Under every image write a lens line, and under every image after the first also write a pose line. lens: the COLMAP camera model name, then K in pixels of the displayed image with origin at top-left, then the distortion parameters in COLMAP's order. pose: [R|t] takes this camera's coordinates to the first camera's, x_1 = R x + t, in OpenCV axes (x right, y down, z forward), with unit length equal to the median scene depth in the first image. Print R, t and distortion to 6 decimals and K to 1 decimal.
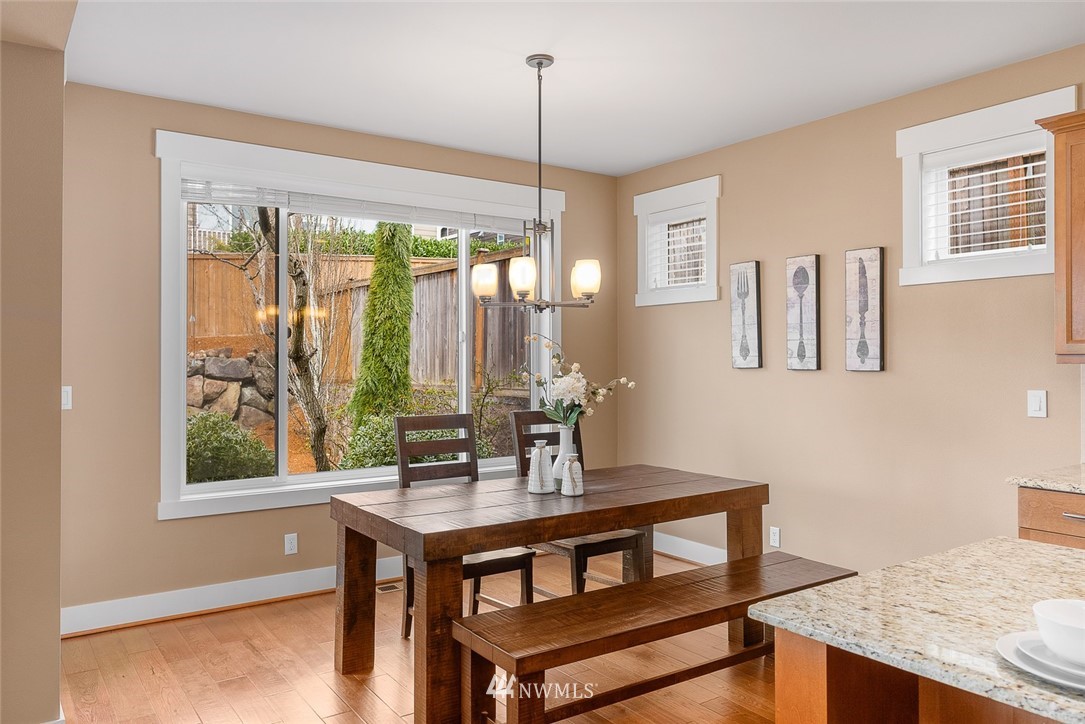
lens RADIAL K [[787.6, 0, 543.6], [0, 787.6, 354.1], [0, 0, 1]] dist [0.001860, 0.001812]
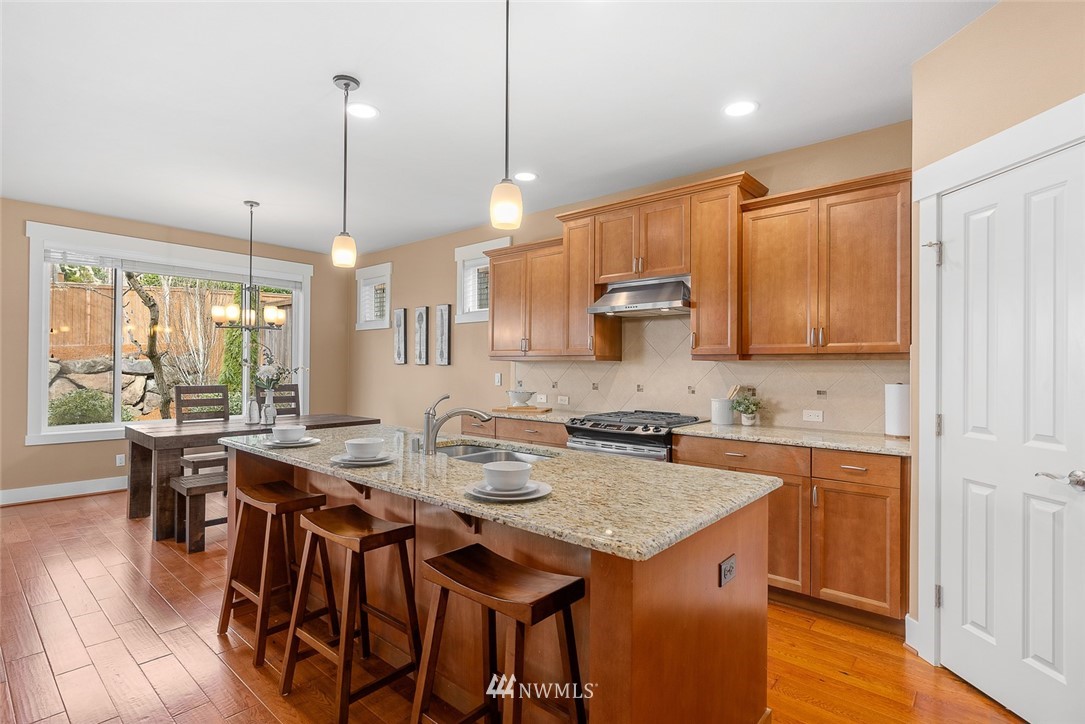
lens RADIAL K [[533.8, 0, 540.9], [0, 533.8, 366.2], [0, 0, 1]] dist [-0.000709, 0.001513]
pose [[0.974259, 0.011239, 0.225153, 0.316550], [-0.012477, 0.999914, 0.004074, 0.014470], [-0.225088, -0.006778, 0.974315, -0.362990]]
